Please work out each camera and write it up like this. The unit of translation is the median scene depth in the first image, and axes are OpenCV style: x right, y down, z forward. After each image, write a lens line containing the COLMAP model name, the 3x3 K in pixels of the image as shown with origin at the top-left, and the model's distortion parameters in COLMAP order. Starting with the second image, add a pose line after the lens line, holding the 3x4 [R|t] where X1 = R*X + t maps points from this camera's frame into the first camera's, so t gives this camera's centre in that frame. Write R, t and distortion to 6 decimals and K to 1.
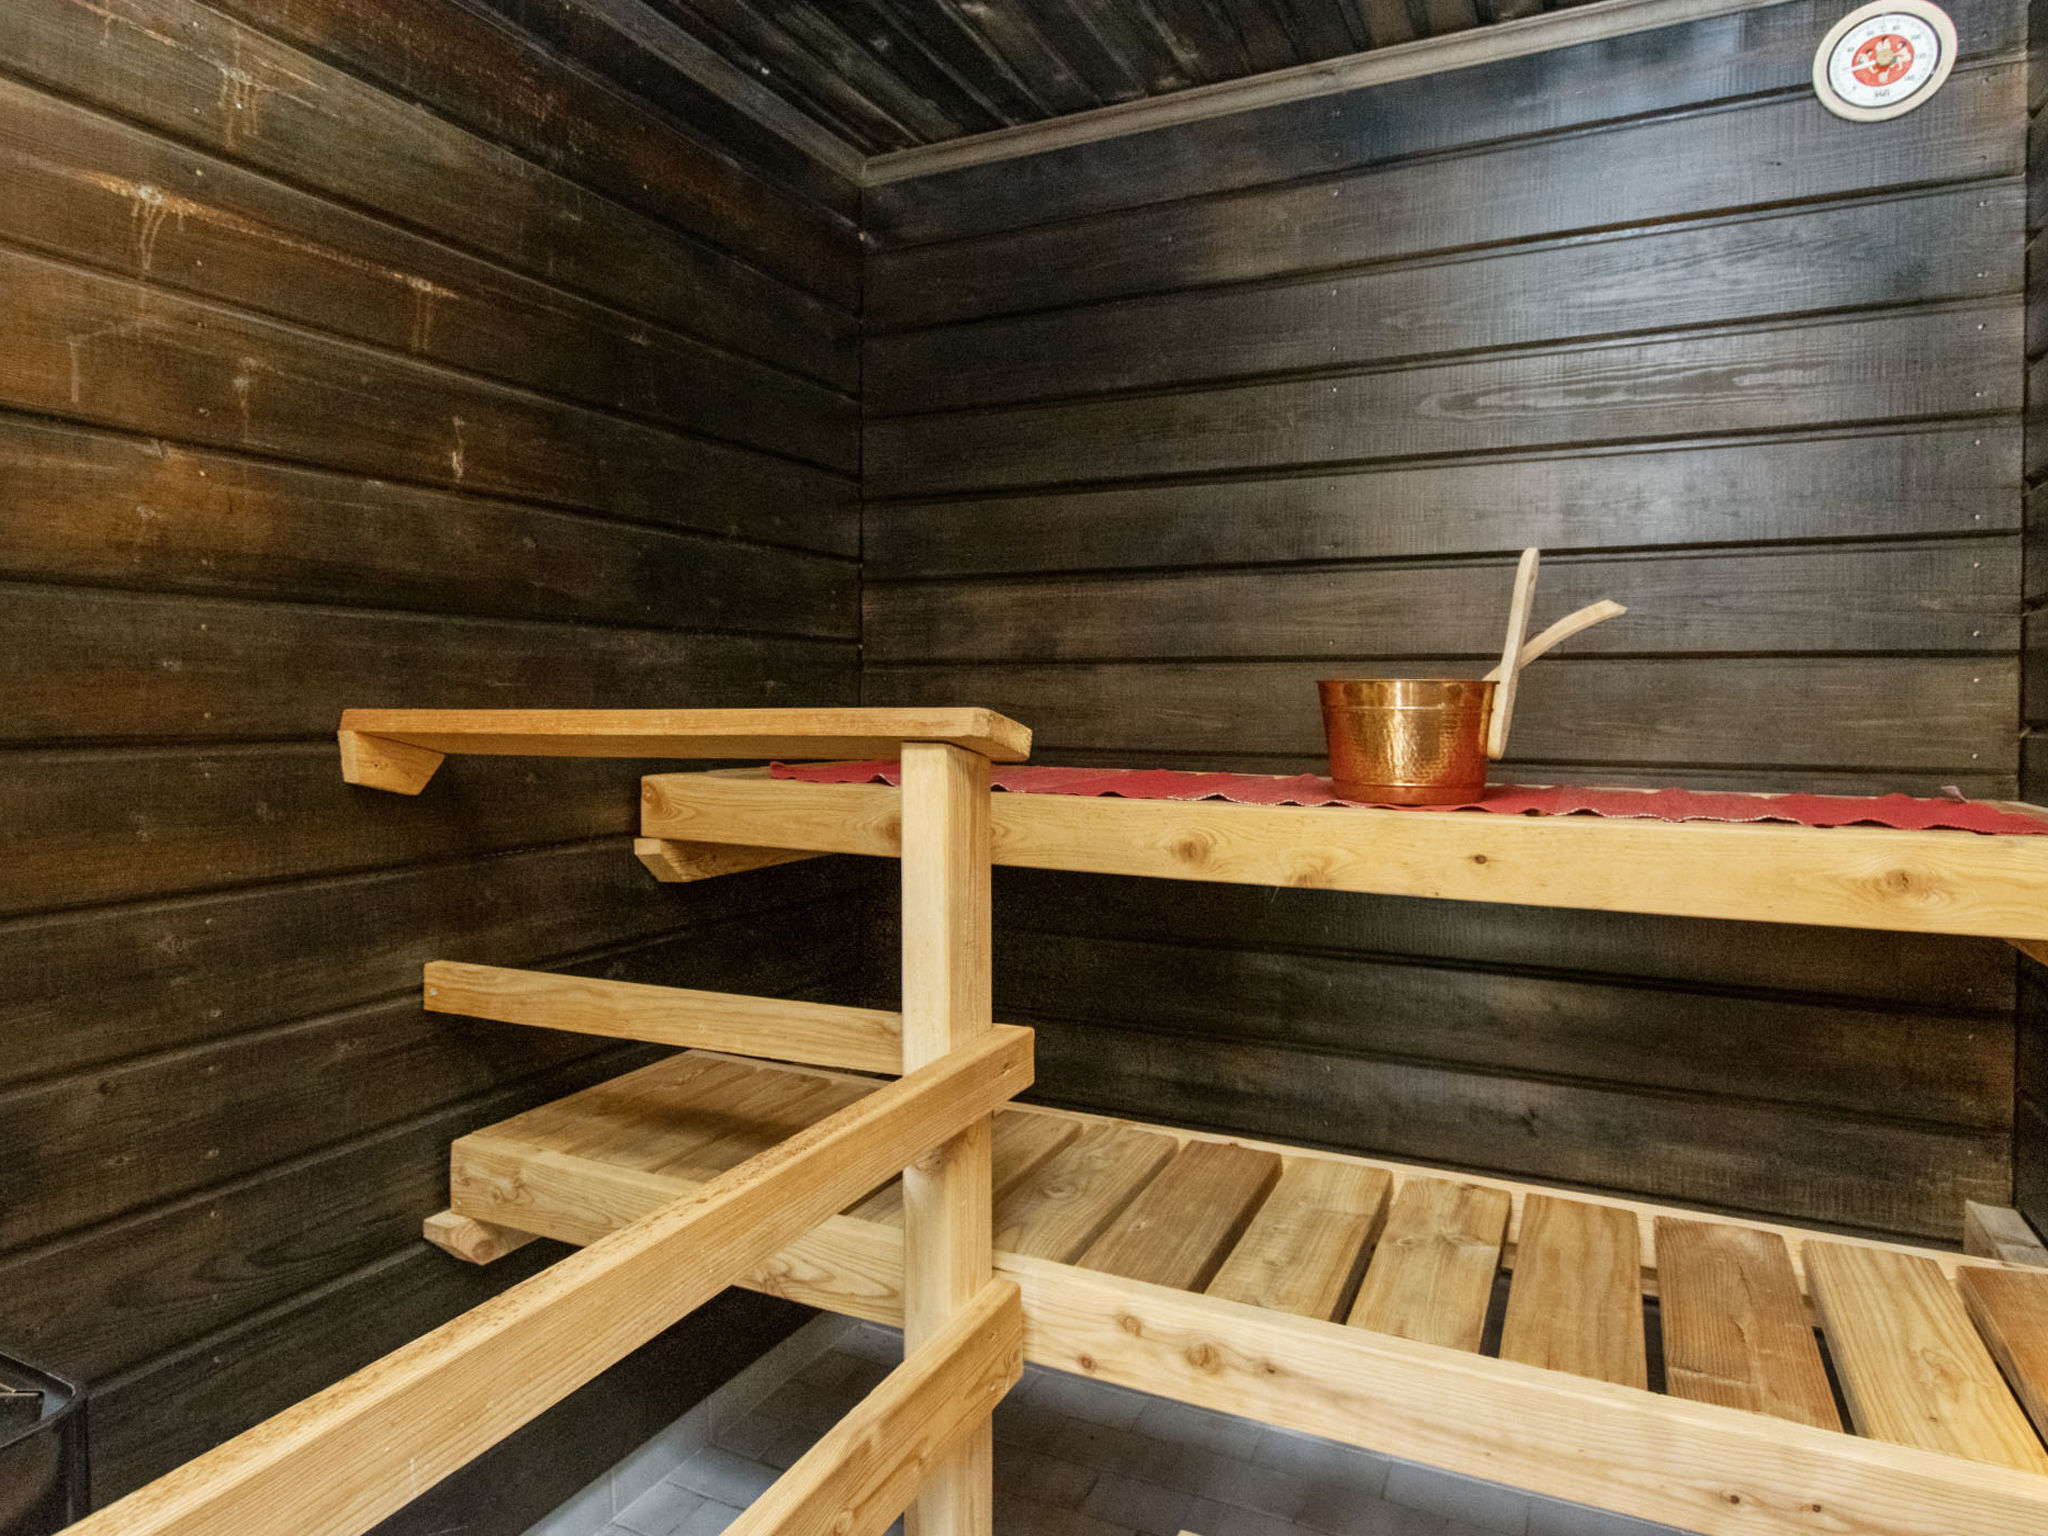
lens RADIAL K [[1167.4, 0, 1021.6], [0, 1167.4, 733.3], [0, 0, 1]] dist [0.003762, -0.000023]
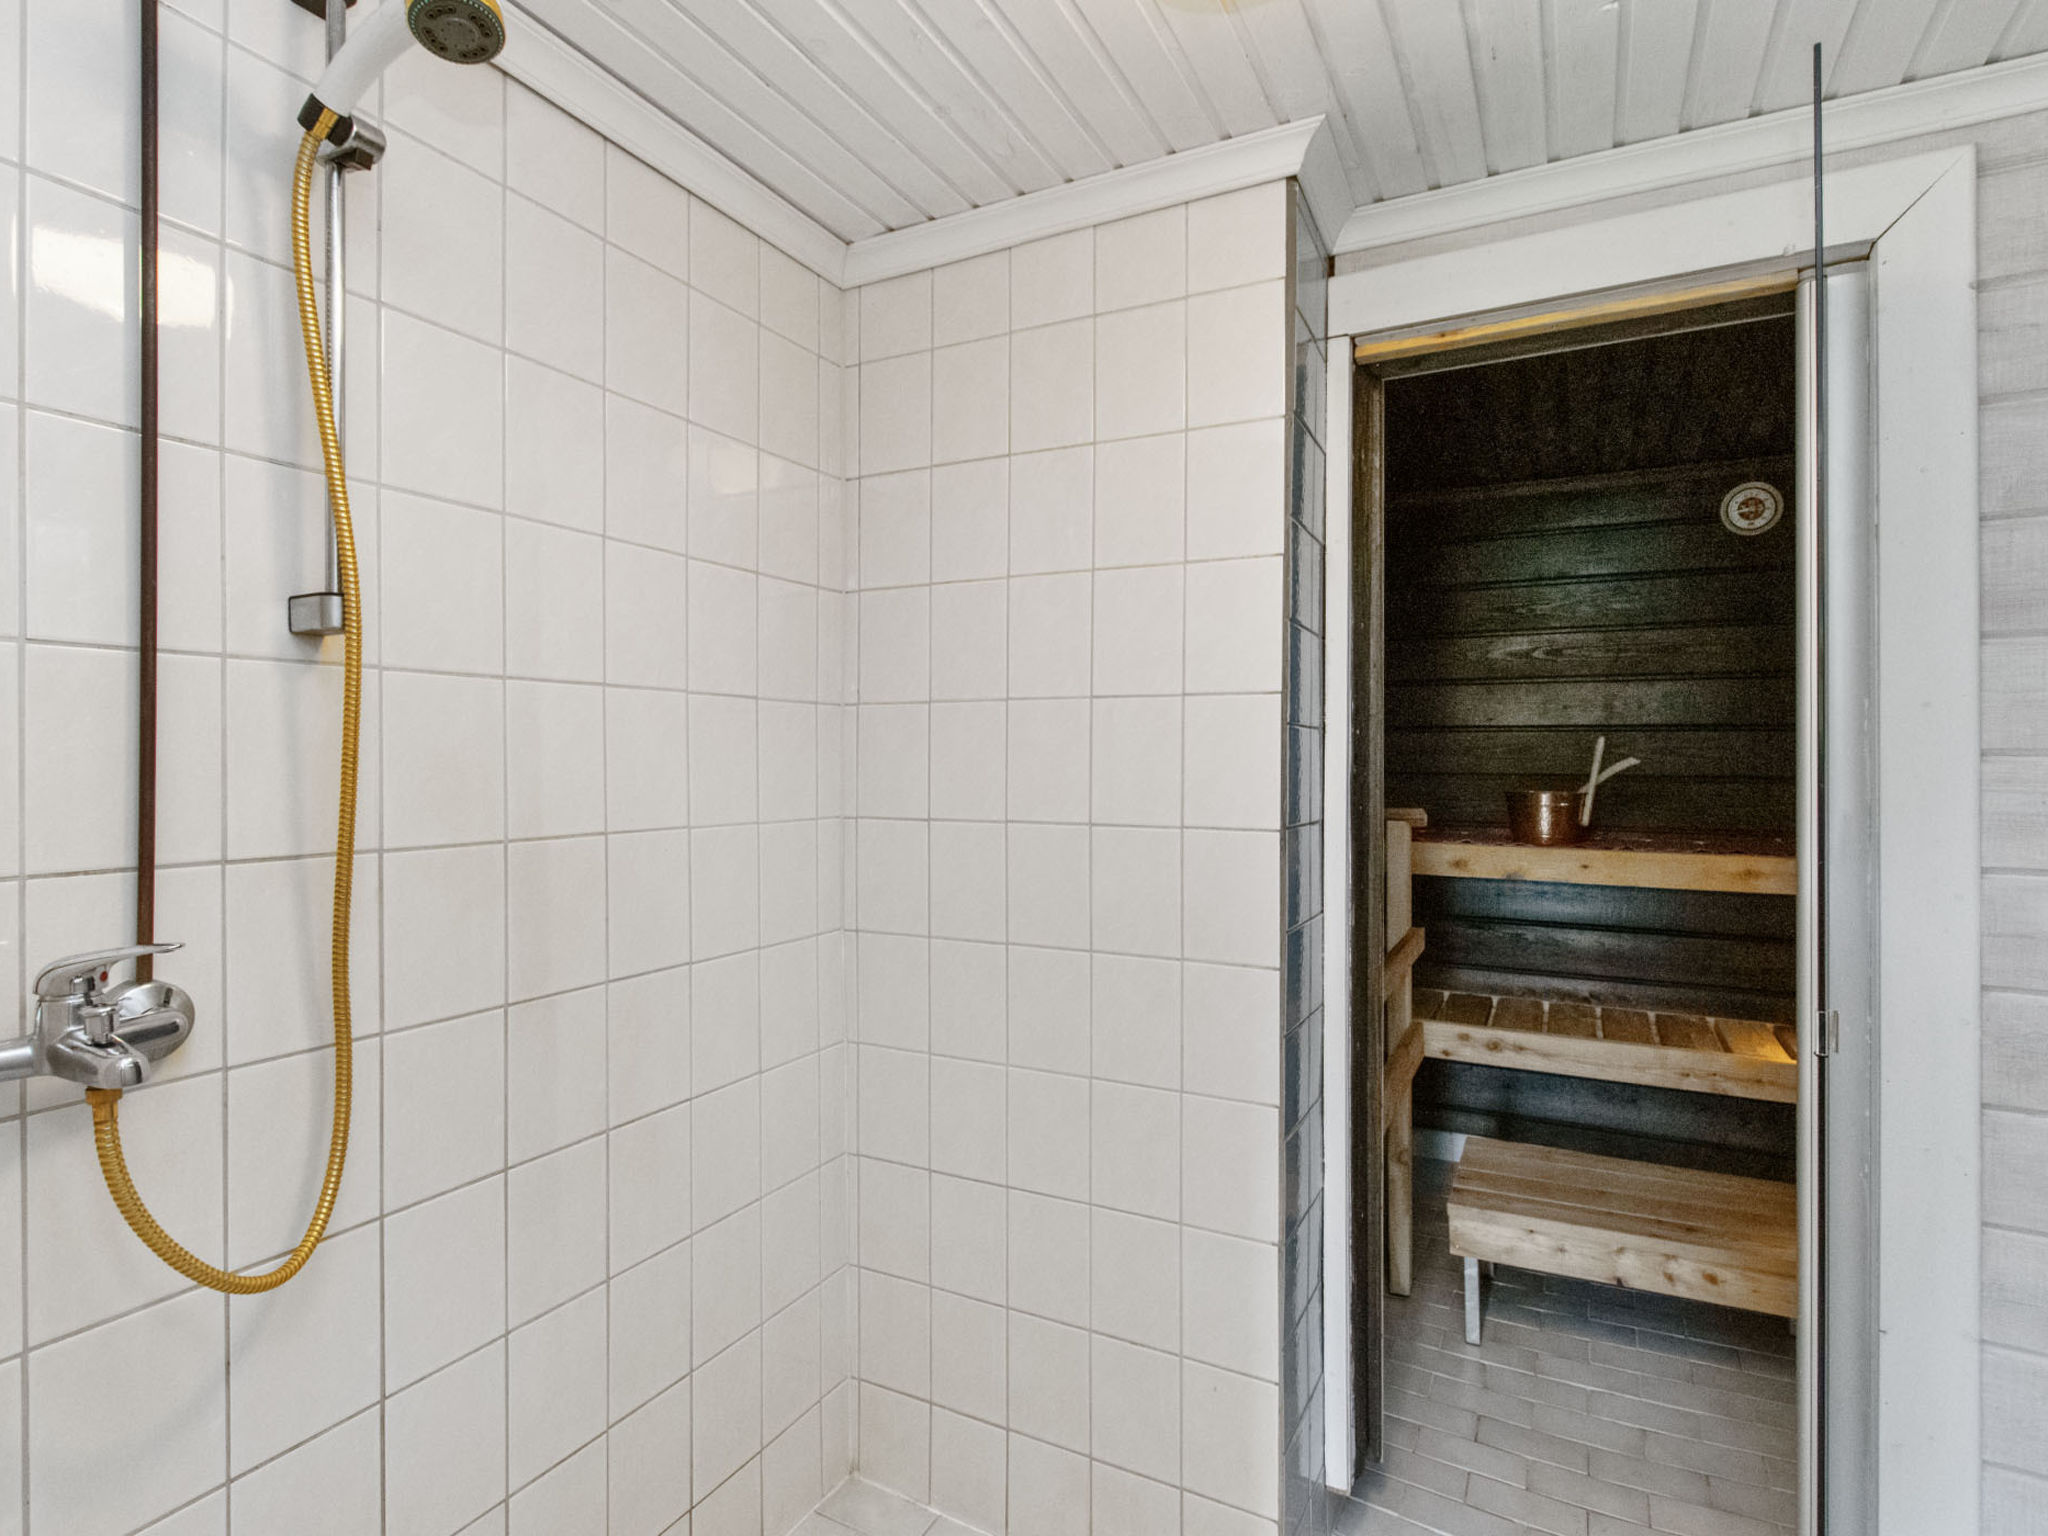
lens RADIAL K [[1080.3, 0, 1024.0], [0, 1080.3, 768.0], [0, 0, 1]] dist [0.001212, -0.011937]
pose [[0.999975, 0.007038, -0.000070, -0.705972], [-0.007038, 0.999780, -0.019738, -0.043857], [-0.000069, 0.019738, 0.999805, -1.140829]]
